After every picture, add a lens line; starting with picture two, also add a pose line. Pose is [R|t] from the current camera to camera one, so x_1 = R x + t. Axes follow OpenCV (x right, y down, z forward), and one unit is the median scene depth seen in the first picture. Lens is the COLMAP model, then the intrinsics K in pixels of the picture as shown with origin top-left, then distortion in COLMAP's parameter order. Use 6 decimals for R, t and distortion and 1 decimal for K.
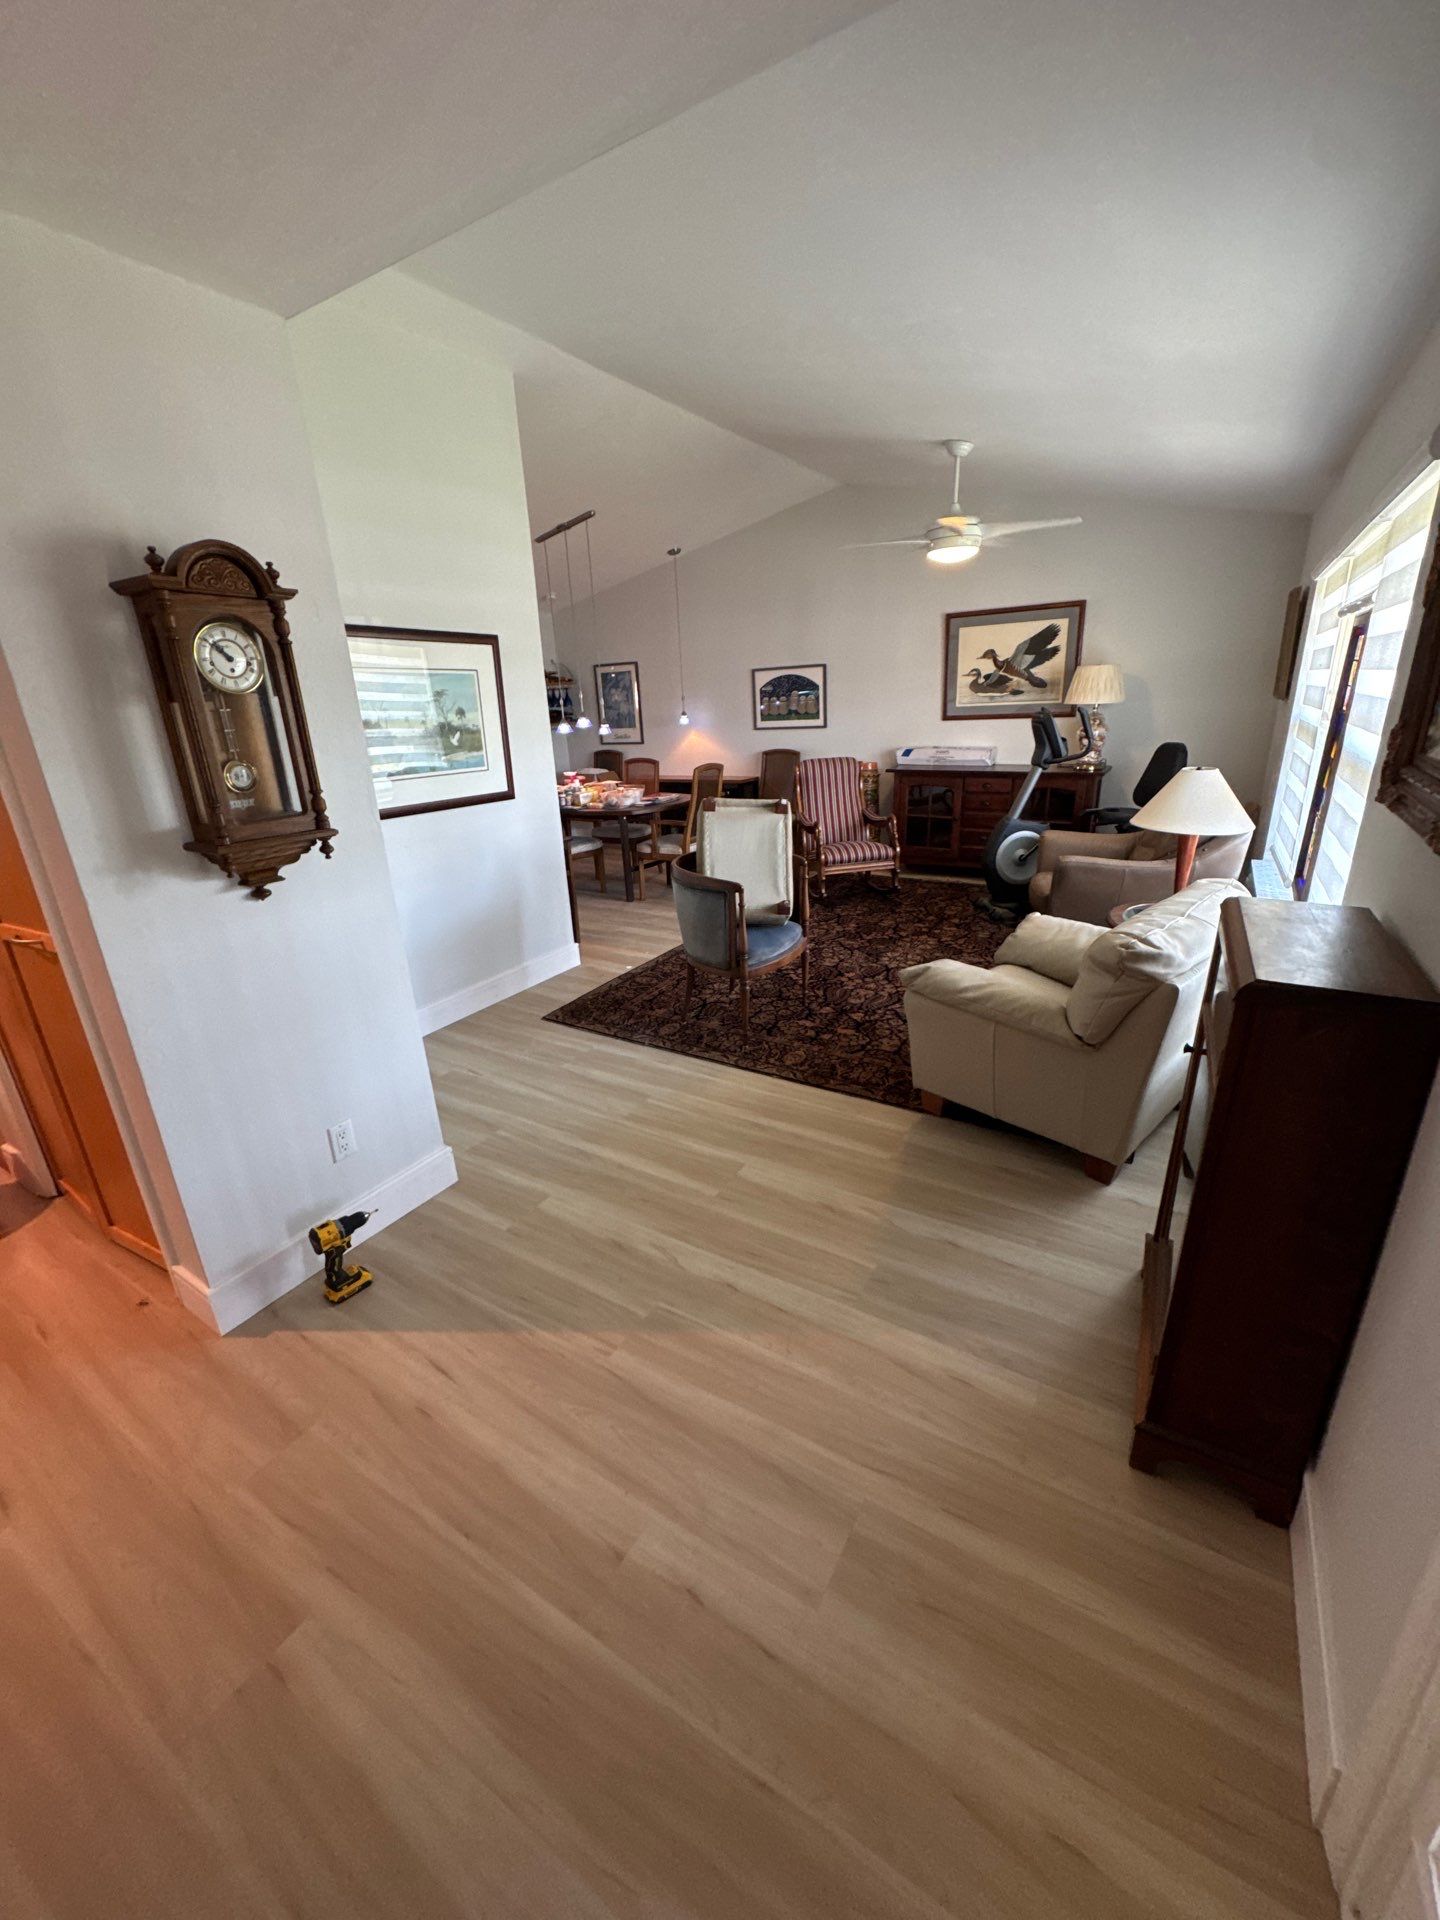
lens RADIAL K [[757.0, 0, 719.2], [0, 757.0, 961.0], [0, 0, 1]] dist [0.000541, 0.000290]
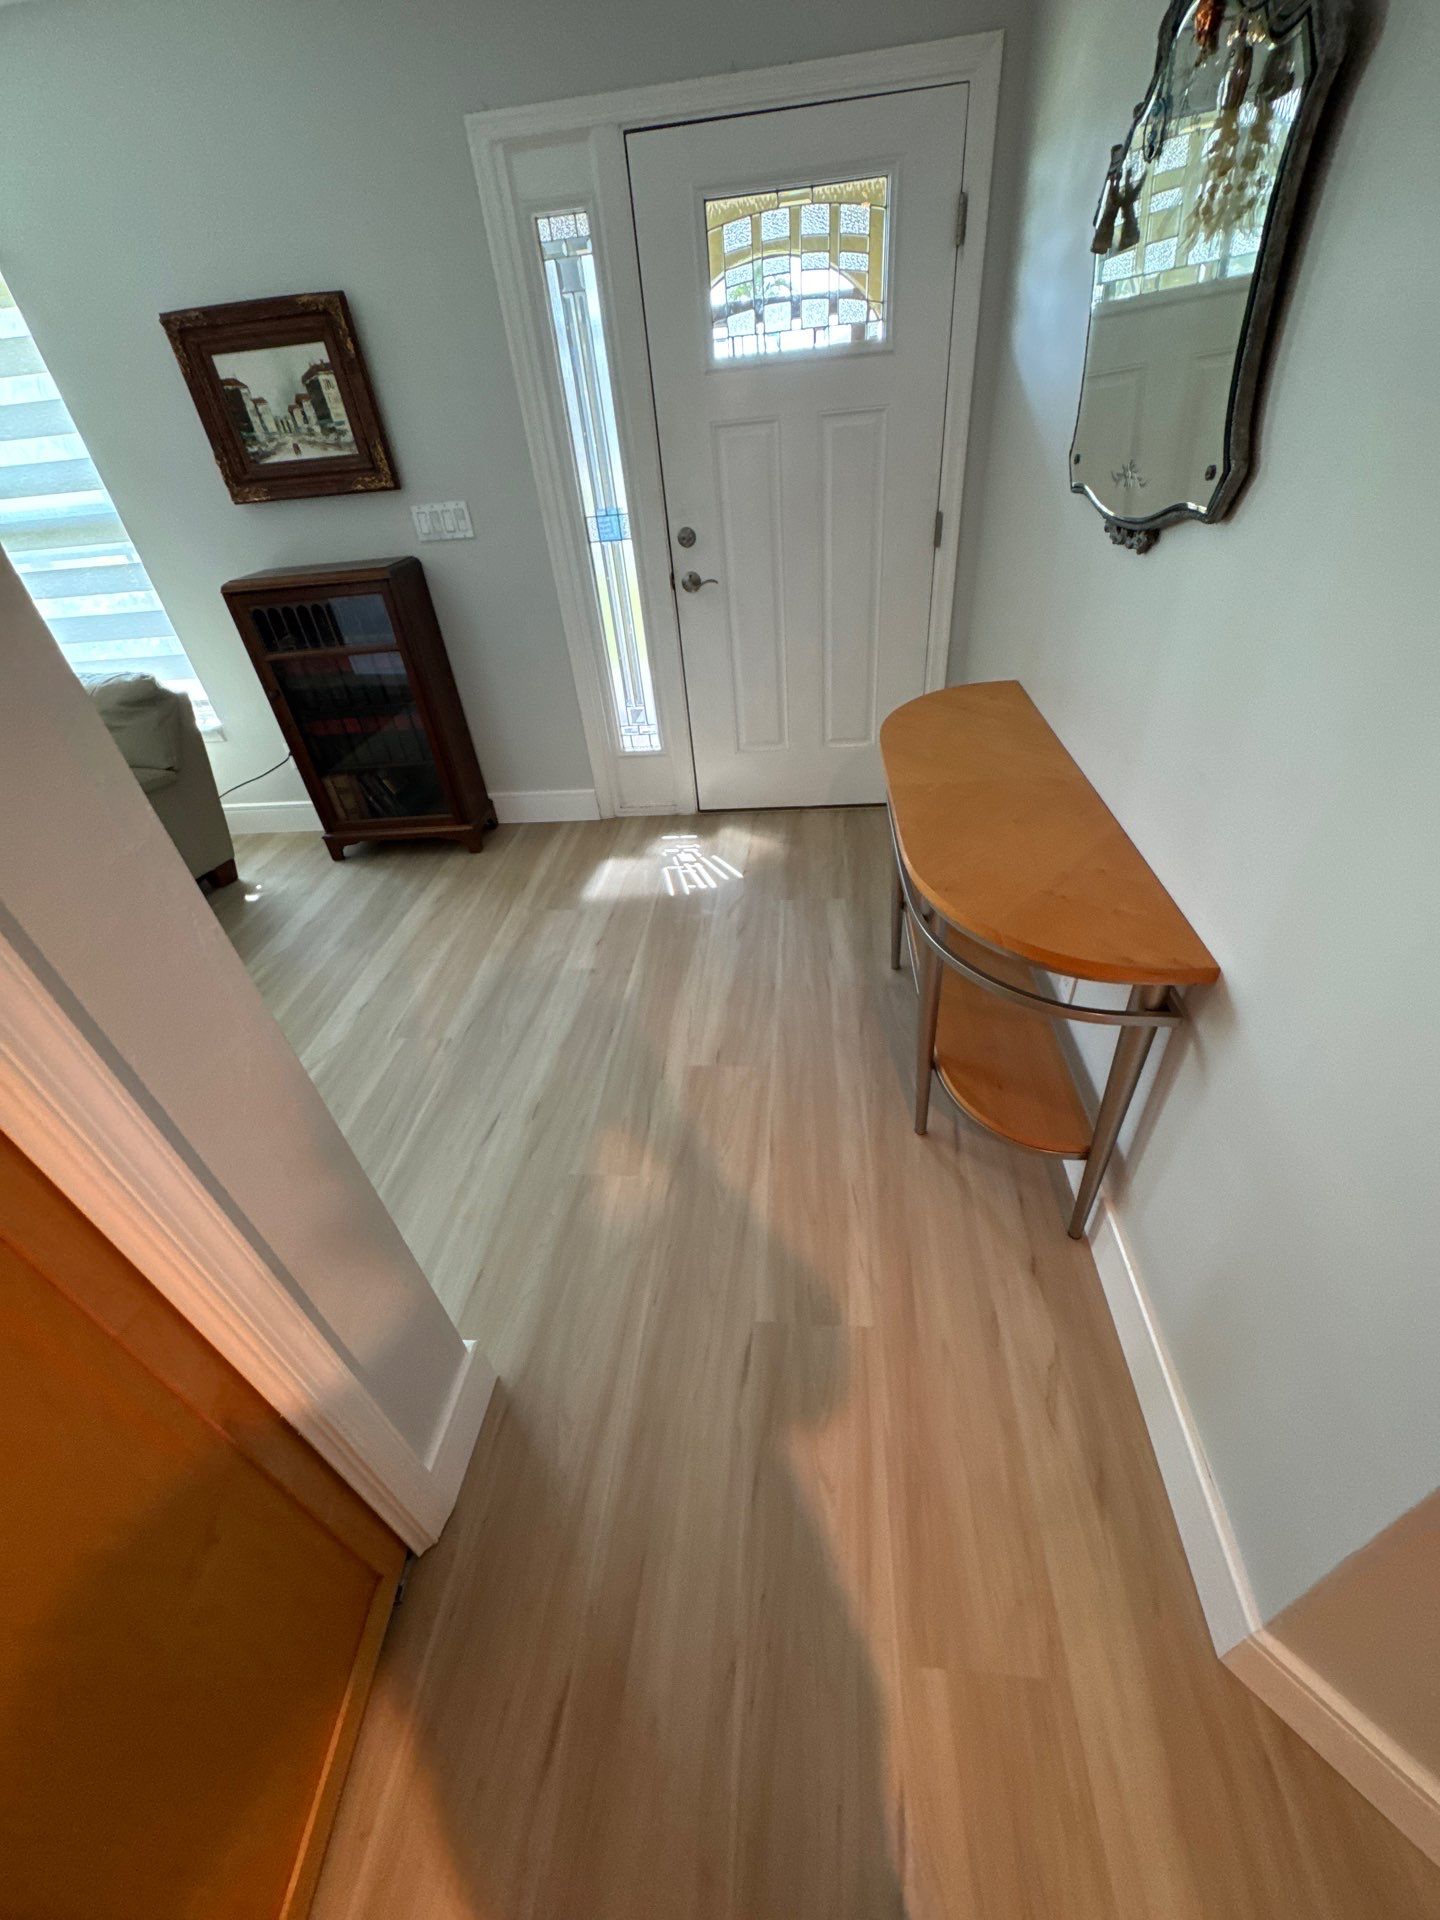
lens RADIAL K [[757.0, 0, 720.1], [0, 757.0, 957.8], [0, 0, 1]] dist [0.000541, 0.000290]
pose [[-0.437981, -0.472117, 0.765034, -1.422715], [0.393960, 0.664134, 0.635391, -0.175341], [-0.808064, 0.579682, -0.104883, 0.869951]]
